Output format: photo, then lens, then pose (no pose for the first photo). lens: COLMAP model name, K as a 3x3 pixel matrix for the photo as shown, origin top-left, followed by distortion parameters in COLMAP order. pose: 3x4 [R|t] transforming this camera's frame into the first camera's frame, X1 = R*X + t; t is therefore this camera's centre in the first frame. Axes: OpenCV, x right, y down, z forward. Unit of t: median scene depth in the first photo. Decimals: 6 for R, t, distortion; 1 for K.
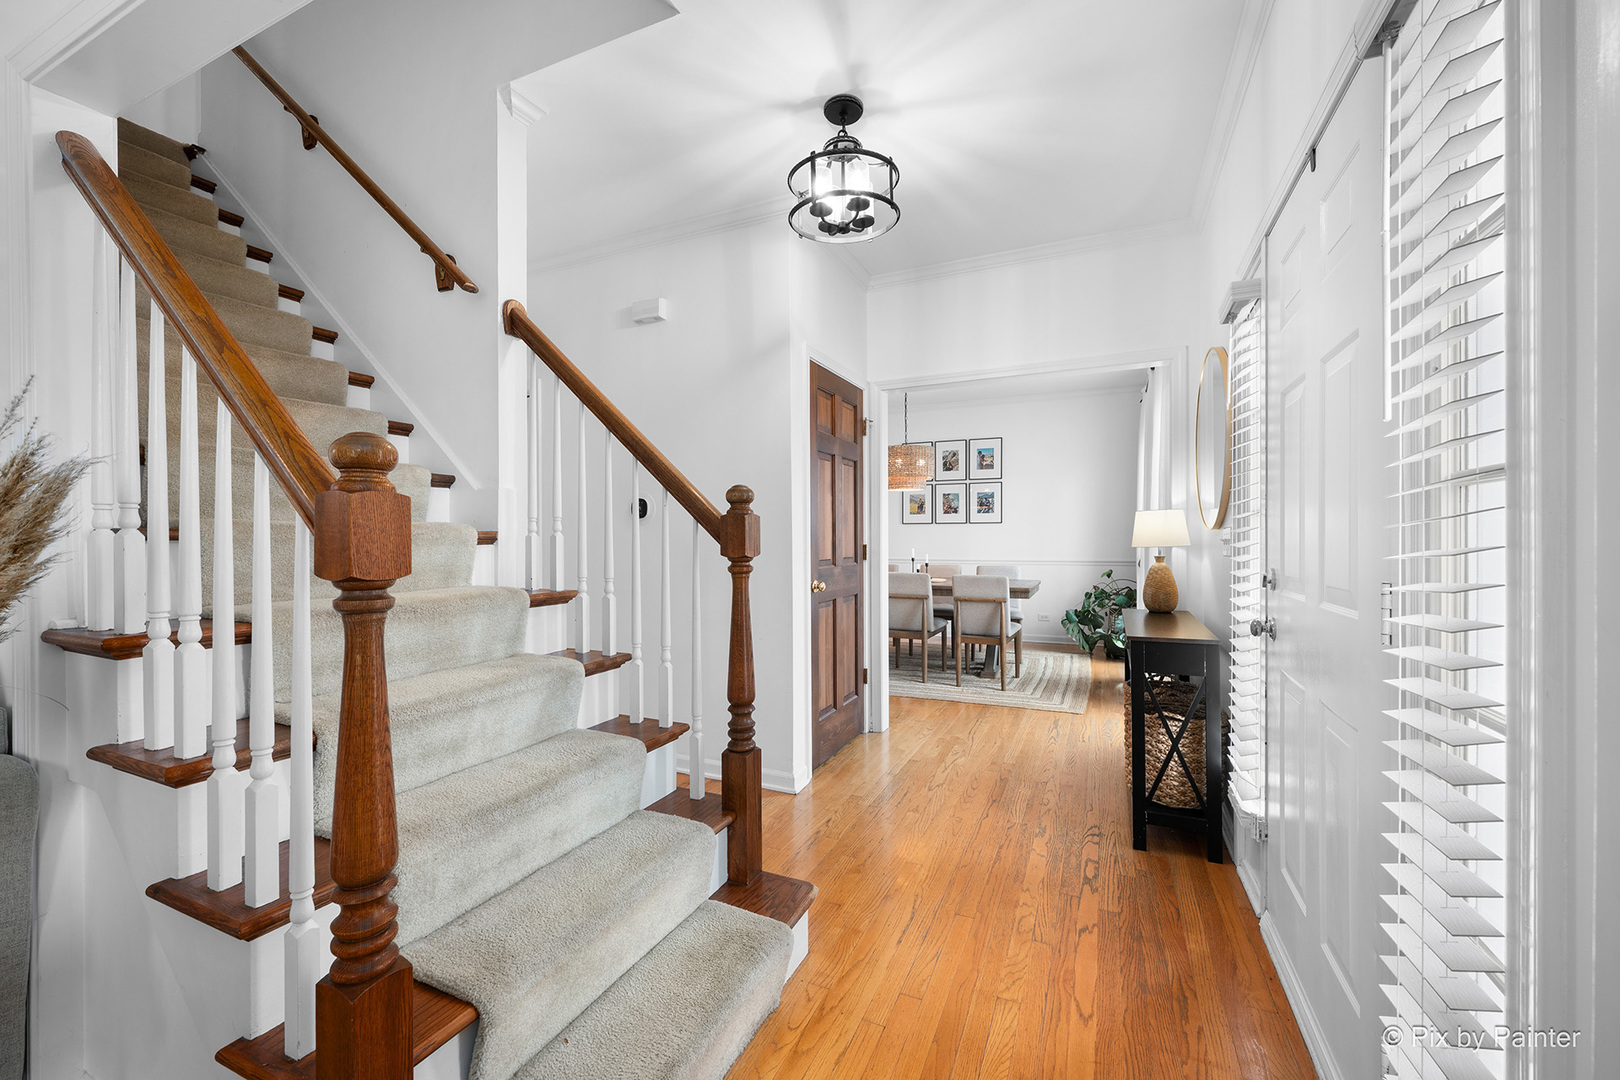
lens RADIAL K [[648.5, 0, 810.0], [0, 648.5, 540.0], [0, 0, 1]] dist [-0.000490, 0.000079]
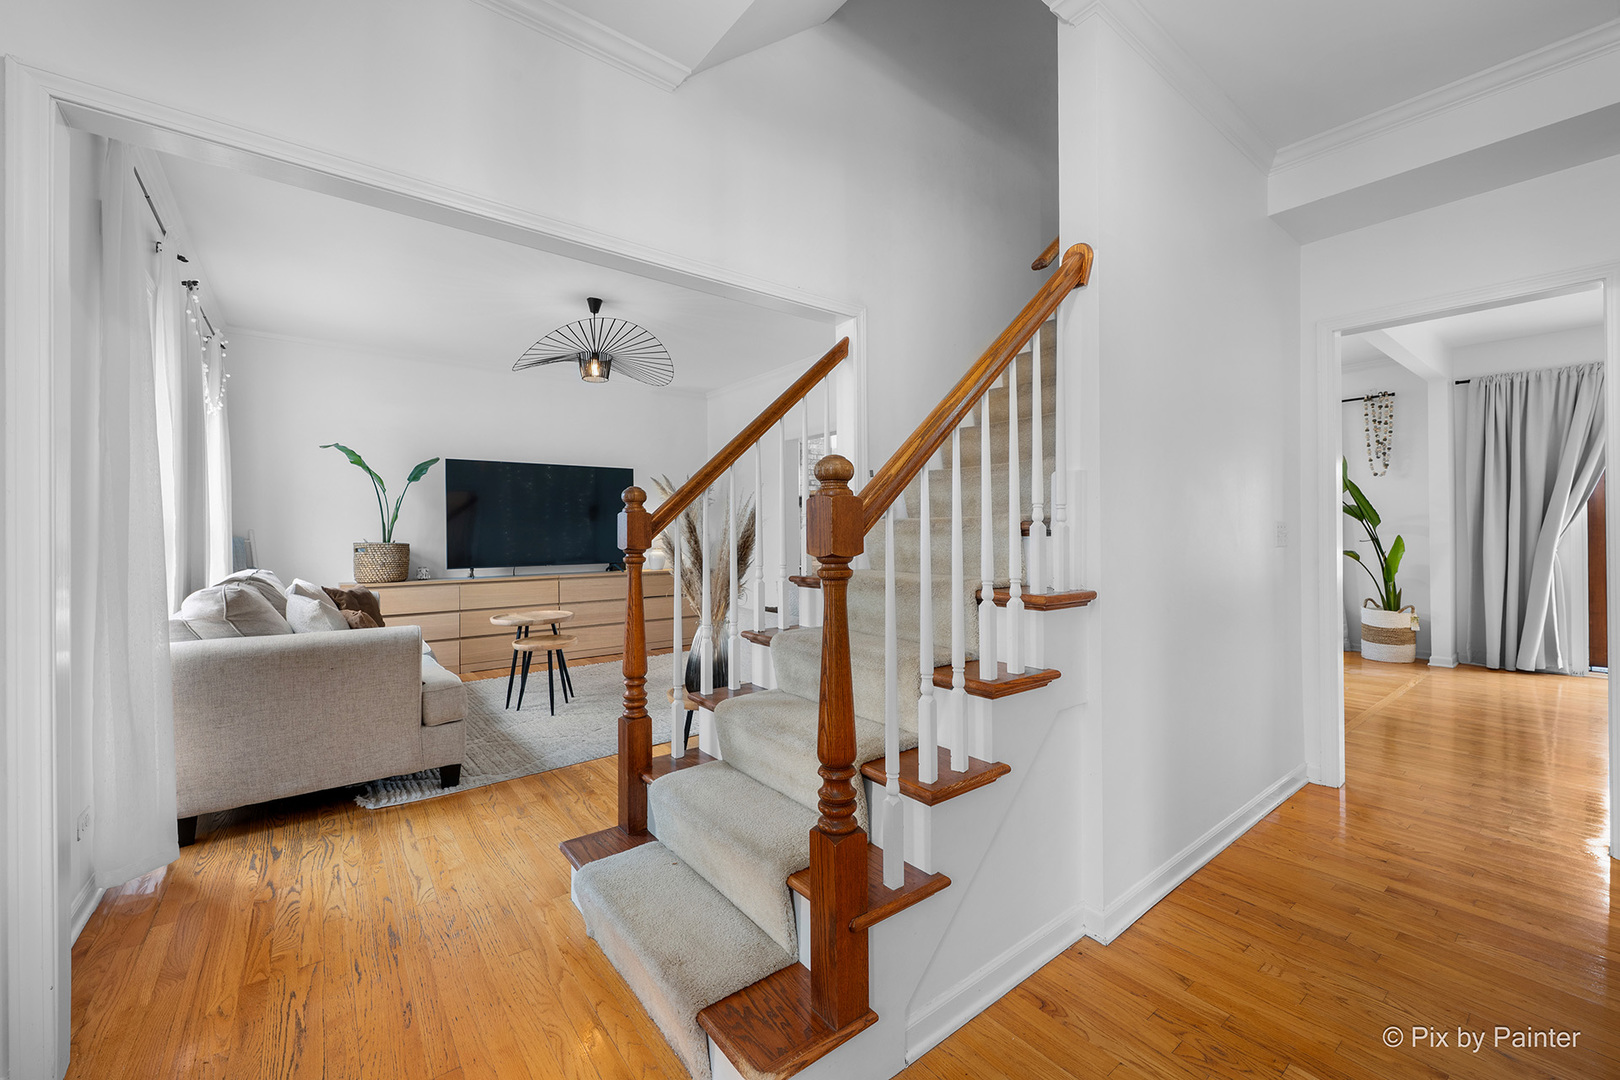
lens RADIAL K [[634.5, 0, 810.0], [0, 634.5, 540.0], [0, 0, 1]] dist [0.000038, 0.000042]
pose [[-0.451372, 0.019421, -0.892125, 0.555935], [0.007893, 0.999811, 0.017772, 0.002165], [0.892301, 0.000980, -0.451440, 1.479348]]
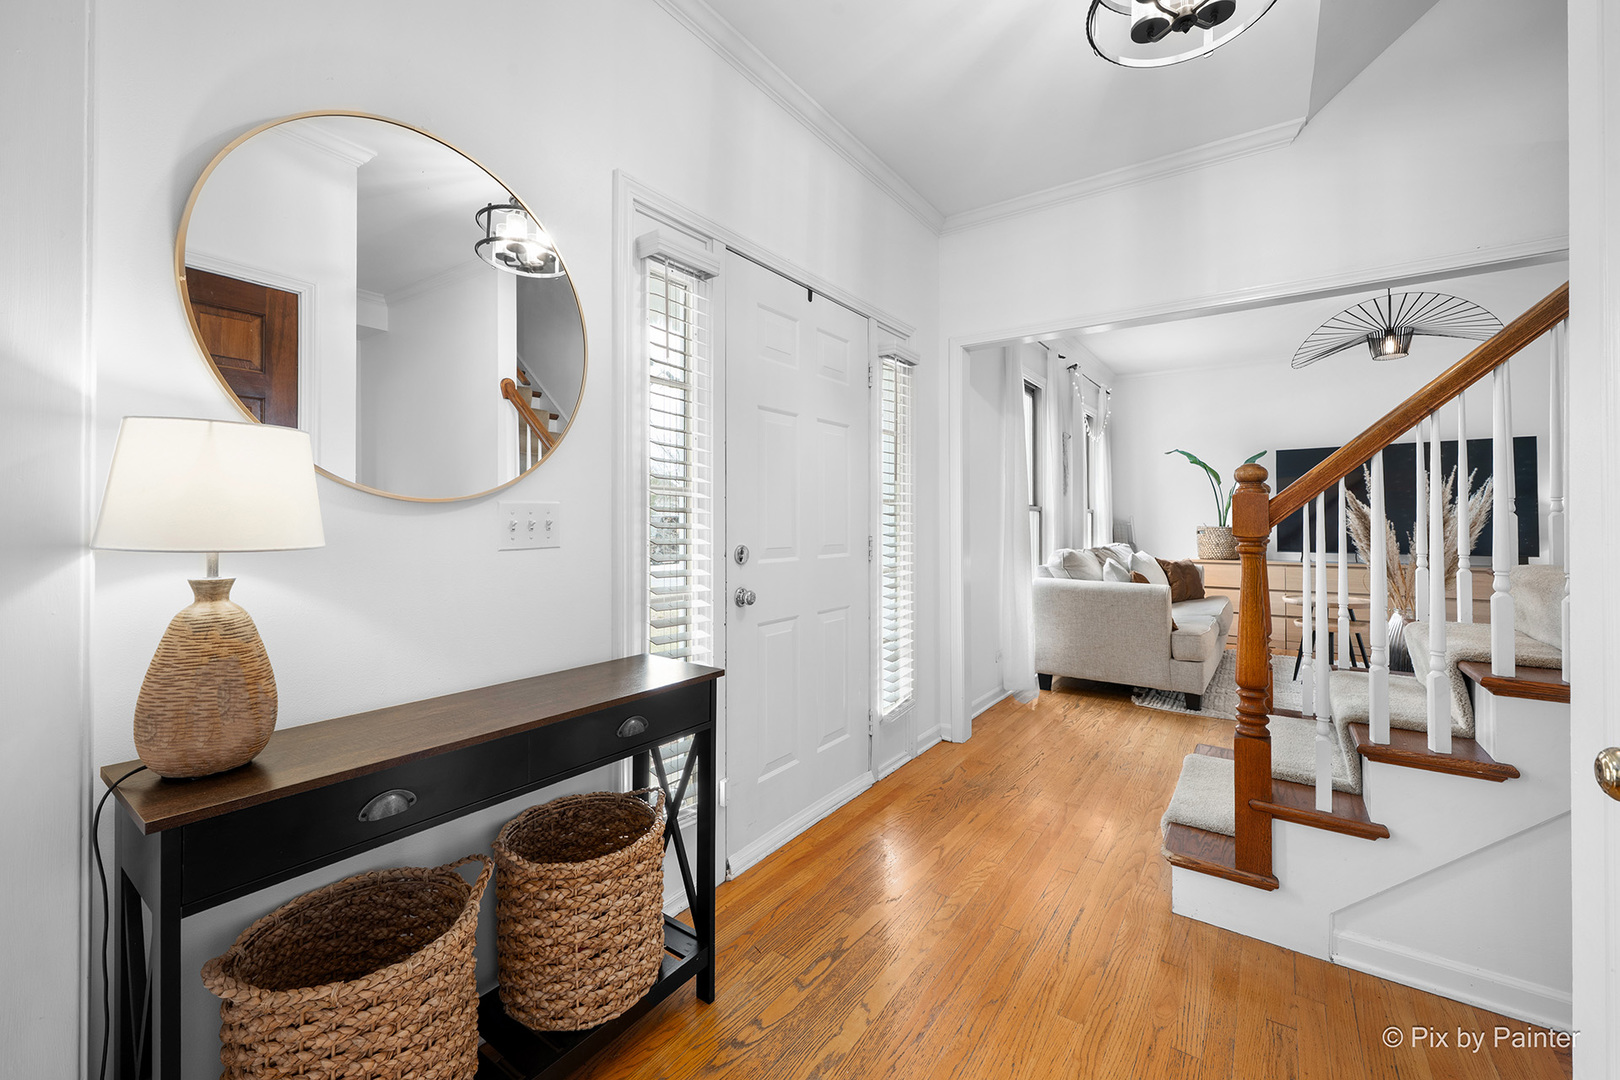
lens RADIAL K [[653.3, 0, 816.1], [0, 653.3, 520.4], [0, 0, 1]] dist [-0.000101, 0.000025]
pose [[-0.983245, 0.011168, 0.181949, 0.389633], [0.010847, 0.999937, -0.002760, 0.003431], [-0.181969, -0.000741, -0.983304, 2.291632]]
